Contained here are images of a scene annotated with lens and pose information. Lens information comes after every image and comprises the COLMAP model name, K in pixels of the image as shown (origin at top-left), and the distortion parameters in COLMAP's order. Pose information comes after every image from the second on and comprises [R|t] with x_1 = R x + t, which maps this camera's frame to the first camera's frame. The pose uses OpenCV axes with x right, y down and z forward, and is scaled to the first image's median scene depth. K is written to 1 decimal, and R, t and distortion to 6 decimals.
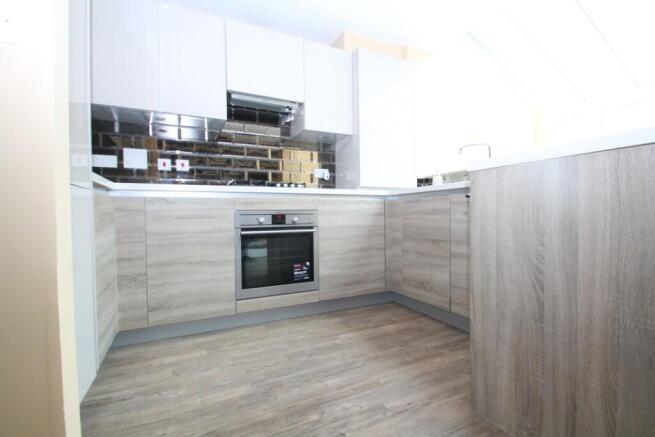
lens RADIAL K [[312.2, 0, 339.3], [0, 312.2, 222.6], [0, 0, 1]] dist [-0.001613, -0.000687]
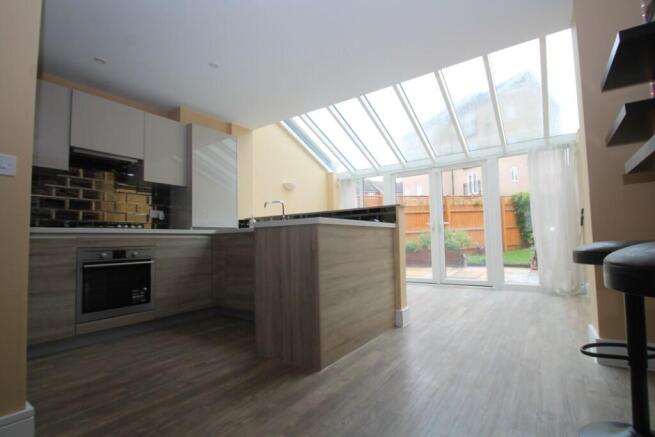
lens RADIAL K [[312.2, 0, 339.3], [0, 312.2, 222.6], [0, 0, 1]] dist [-0.001613, -0.000687]
pose [[0.873419, 0.018028, 0.486635, -0.033538], [0.026773, 0.996025, -0.084952, -0.006087], [-0.486232, 0.087227, 0.869465, -0.481623]]
